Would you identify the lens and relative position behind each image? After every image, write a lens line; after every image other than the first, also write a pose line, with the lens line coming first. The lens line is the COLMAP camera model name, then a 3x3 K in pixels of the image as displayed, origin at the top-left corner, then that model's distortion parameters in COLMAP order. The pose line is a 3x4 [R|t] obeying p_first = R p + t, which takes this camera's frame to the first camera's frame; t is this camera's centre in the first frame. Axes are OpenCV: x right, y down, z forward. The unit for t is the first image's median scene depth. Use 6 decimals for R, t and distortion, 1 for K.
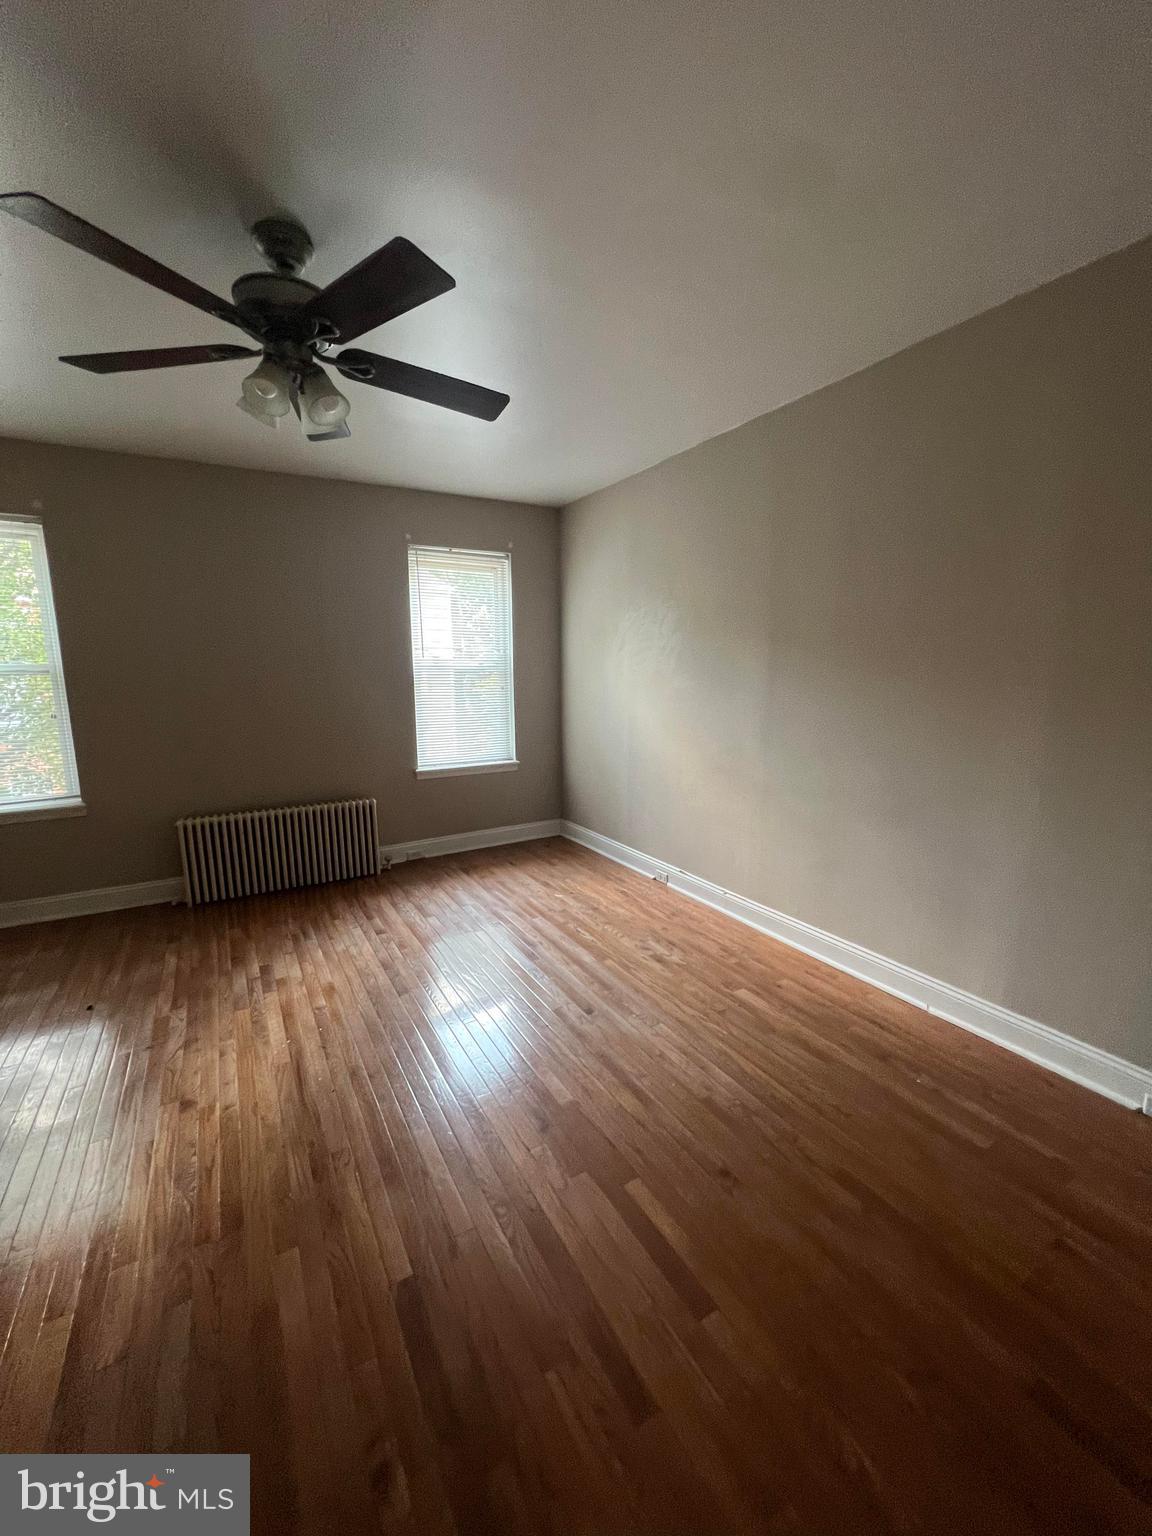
lens RADIAL K [[615.1, 0, 574.1], [0, 615.1, 777.0], [0, 0, 1]] dist [-0.003142, 0.000493]
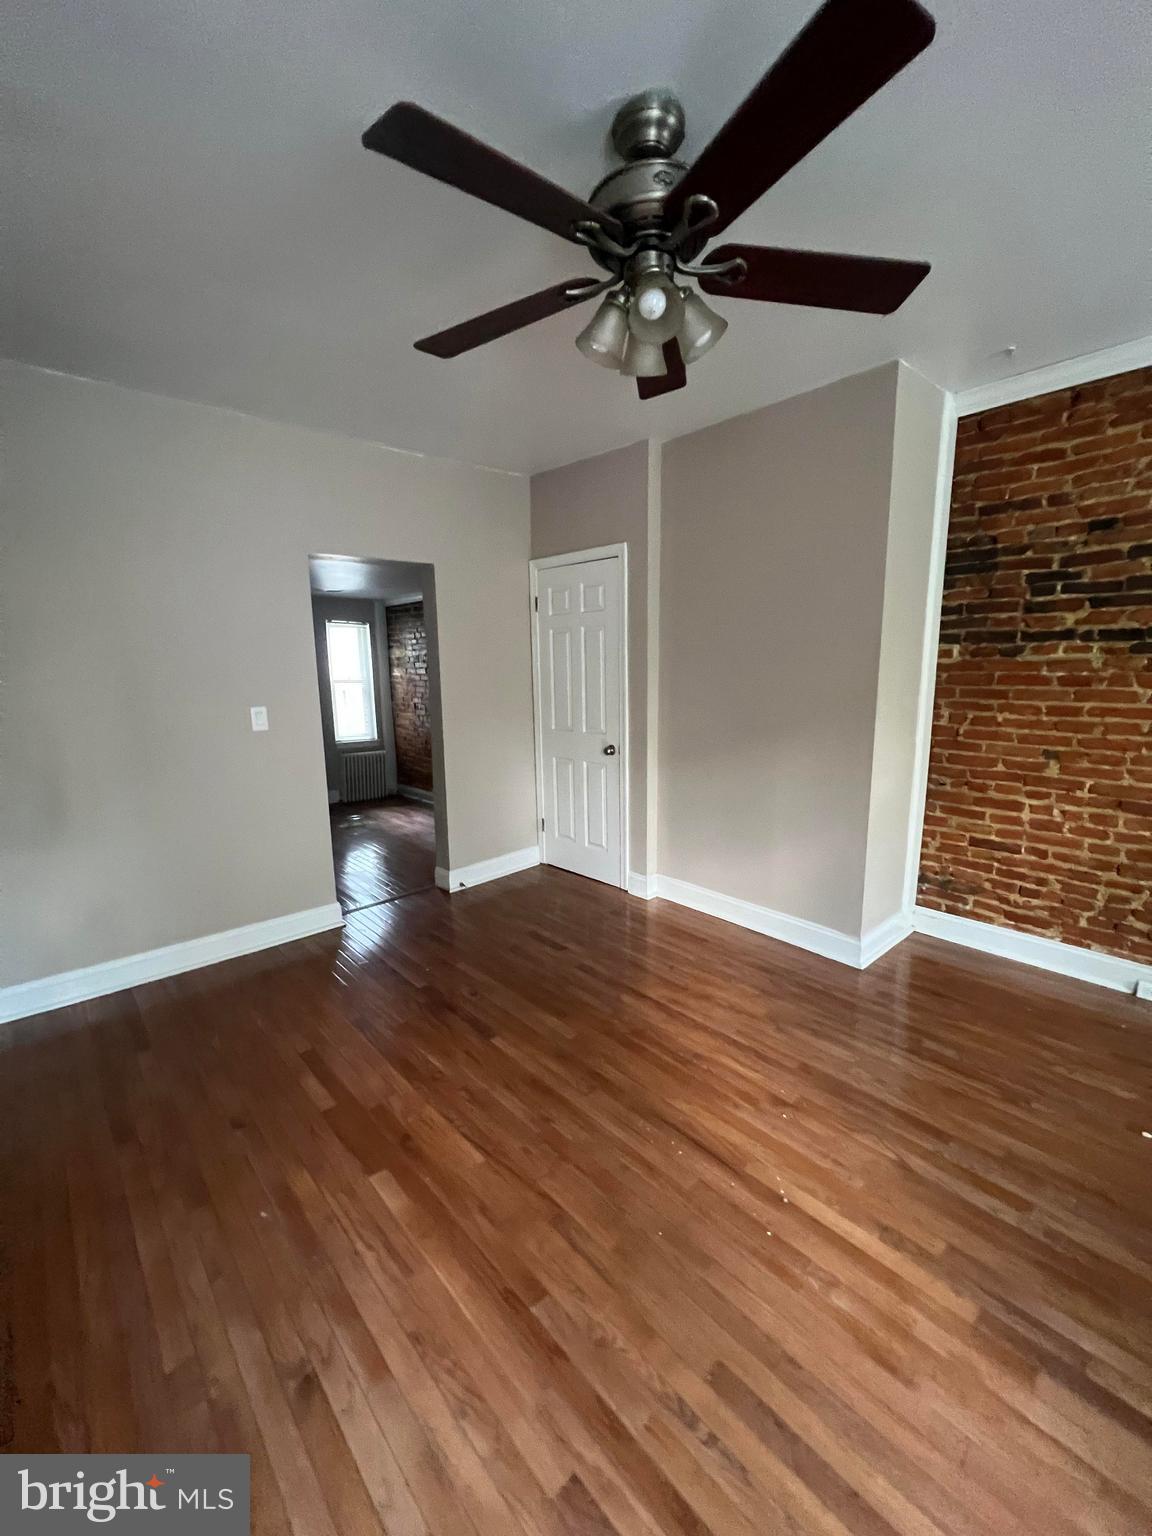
lens RADIAL K [[615.1, 0, 572.4], [0, 615.1, 770.5], [0, 0, 1]] dist [-0.003142, 0.000493]
pose [[-0.978068, 0.060676, -0.199252, -0.101095], [-0.011671, 0.939160, 0.343282, -0.216659], [0.207959, 0.338079, -0.917854, 1.184201]]
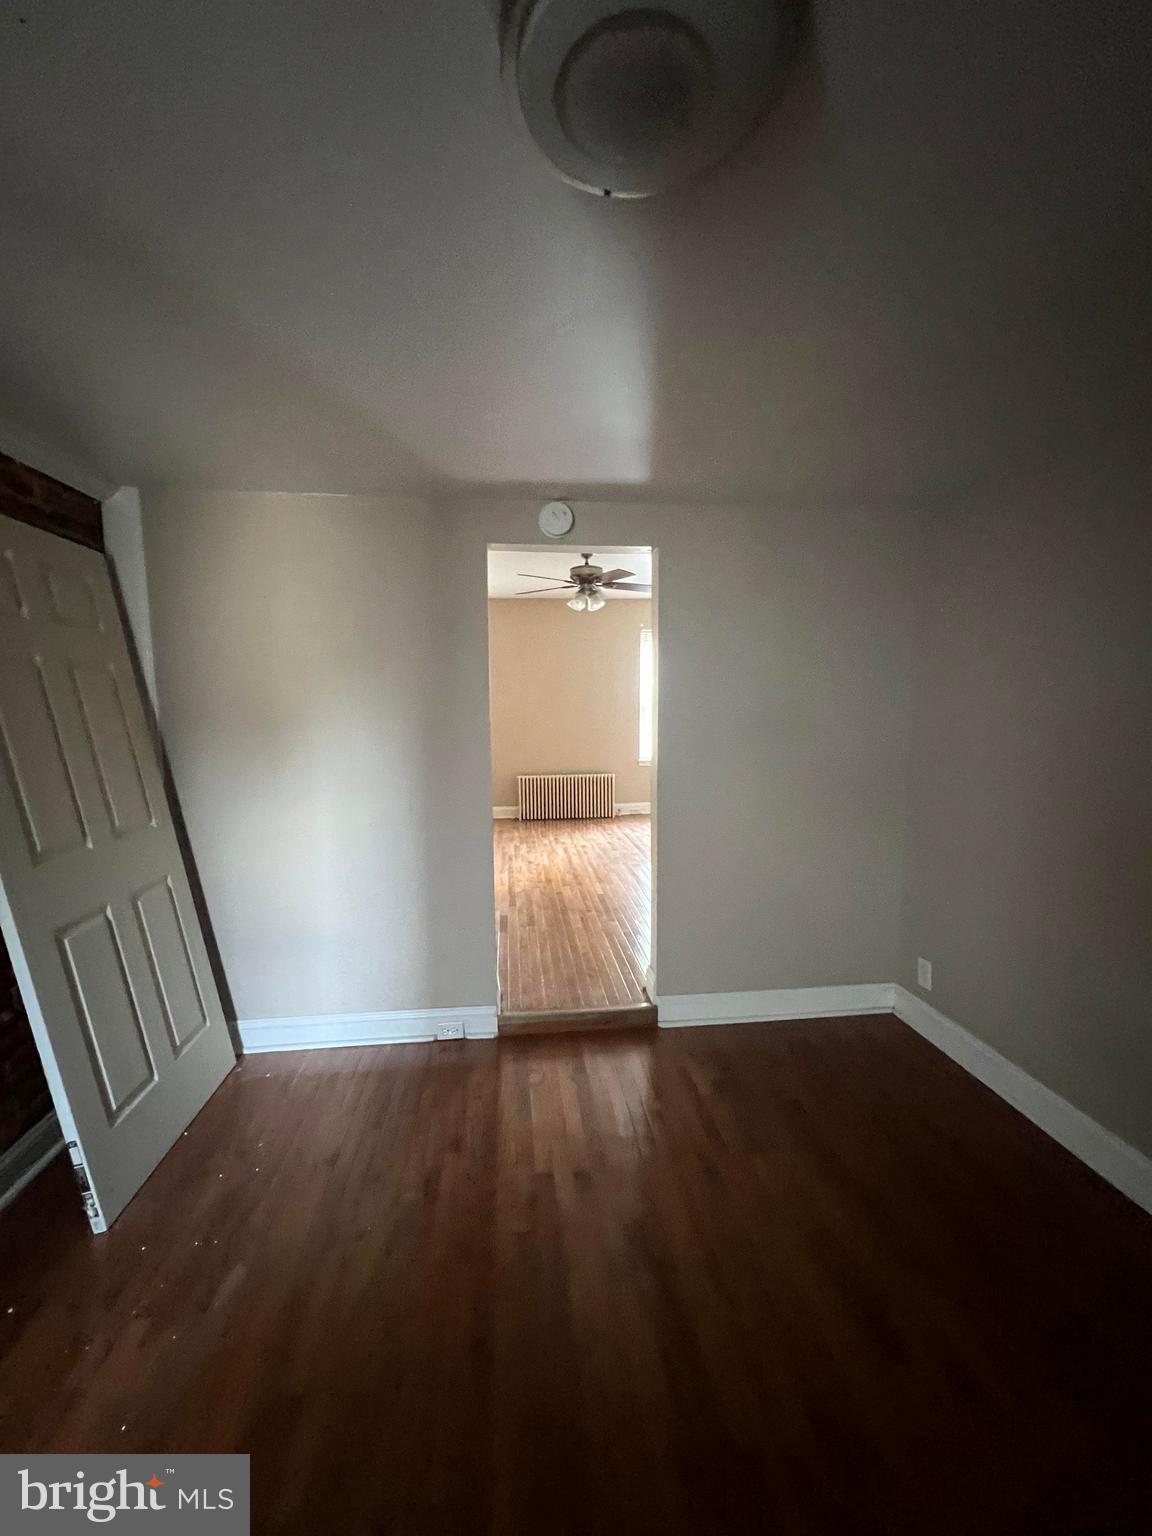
lens RADIAL K [[616.4, 0, 576.2], [0, 616.4, 766.2], [0, 0, 1]] dist [-0.001379, 0.000032]
pose [[0.916393, 0.036599, -0.398602, 0.411333], [-0.068910, 0.995368, -0.067032, 0.205803], [0.394303, 0.088895, 0.914671, -0.967770]]
